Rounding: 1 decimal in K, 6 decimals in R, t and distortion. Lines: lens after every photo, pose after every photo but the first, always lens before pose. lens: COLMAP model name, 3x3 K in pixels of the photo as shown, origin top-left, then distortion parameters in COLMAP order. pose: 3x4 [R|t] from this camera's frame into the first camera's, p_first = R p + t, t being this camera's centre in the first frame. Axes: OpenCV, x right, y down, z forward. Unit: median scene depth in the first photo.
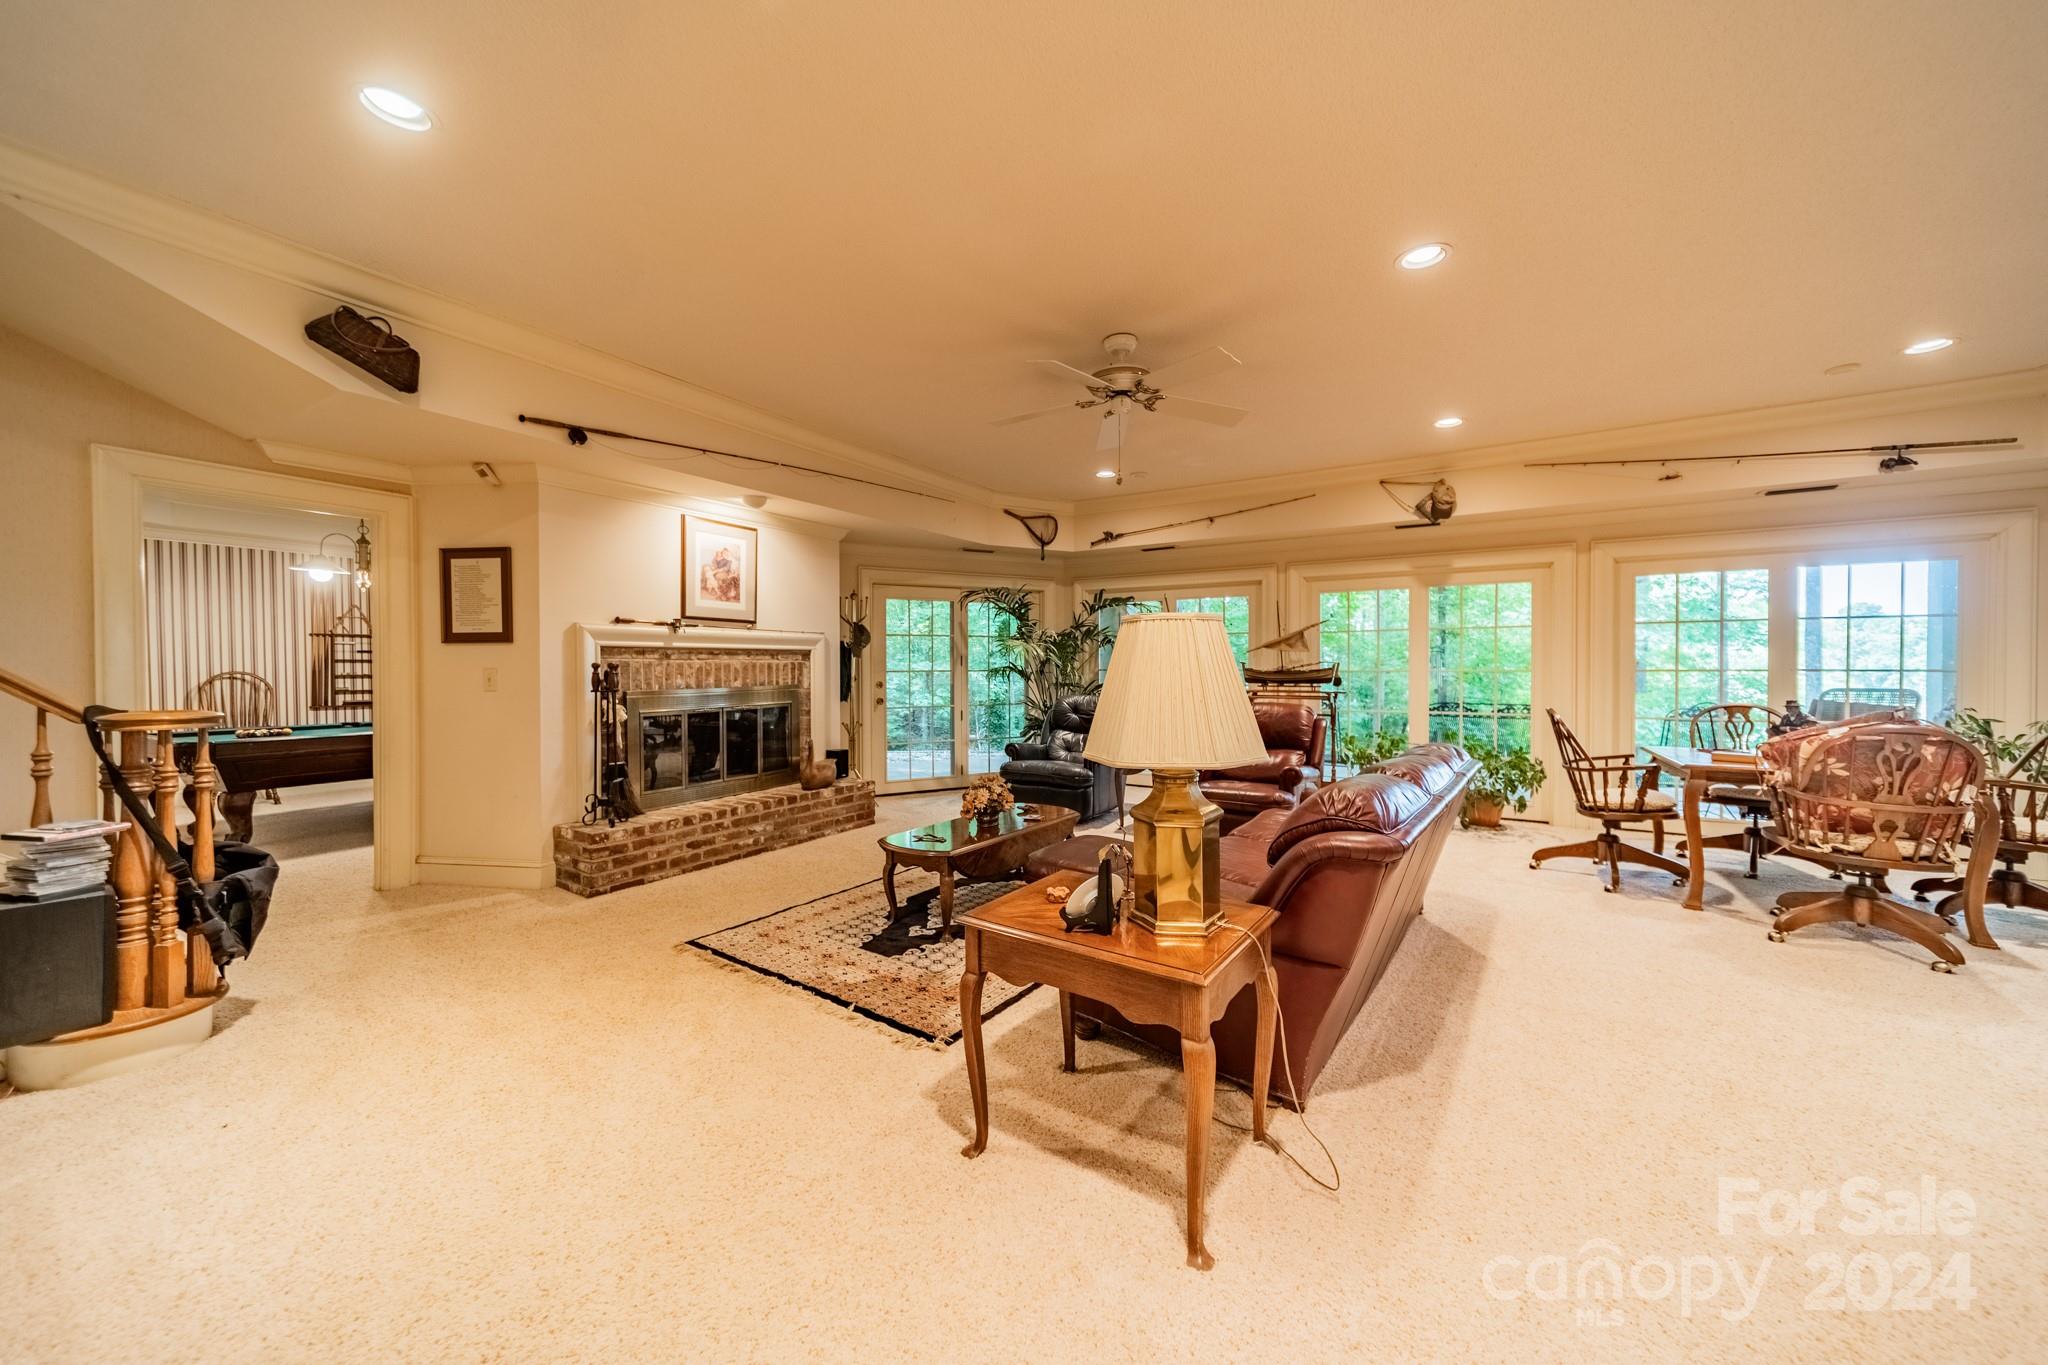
lens RADIAL K [[737.7, 0, 1024.0], [0, 737.7, 682.5], [0, 0, 1]] dist [0.001369, 0.000152]
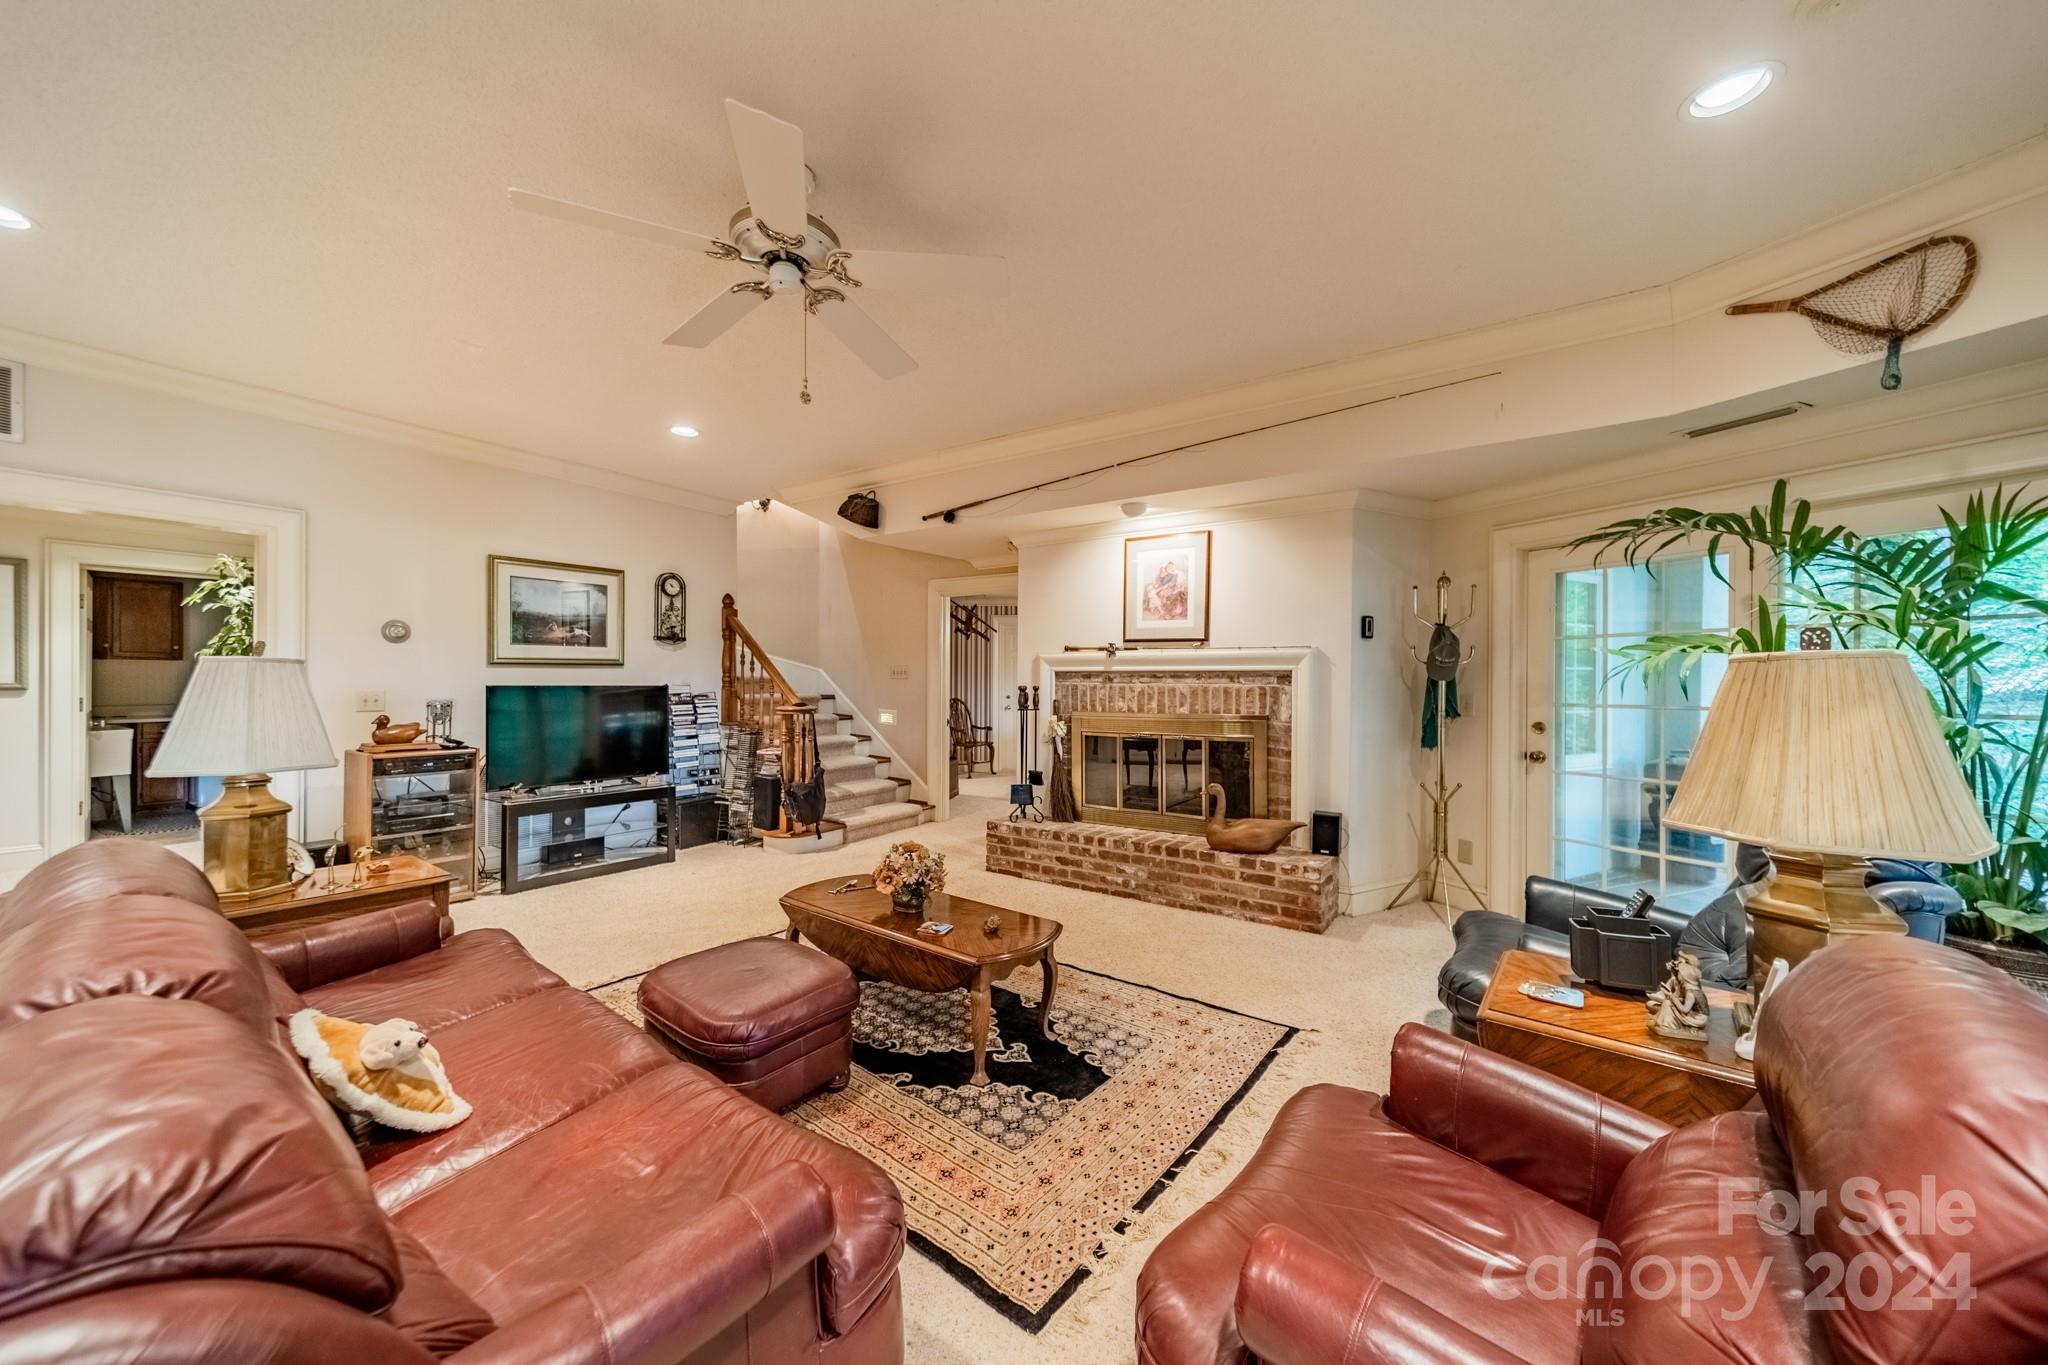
lens RADIAL K [[737.7, 0, 1024.0], [0, 737.7, 682.5], [0, 0, 1]] dist [0.001369, 0.000152]
pose [[-0.045079, 0.005989, -0.998965, 0.538957], [-0.027793, 0.999587, 0.007247, -0.034390], [0.998597, 0.028091, -0.044894, 0.888795]]
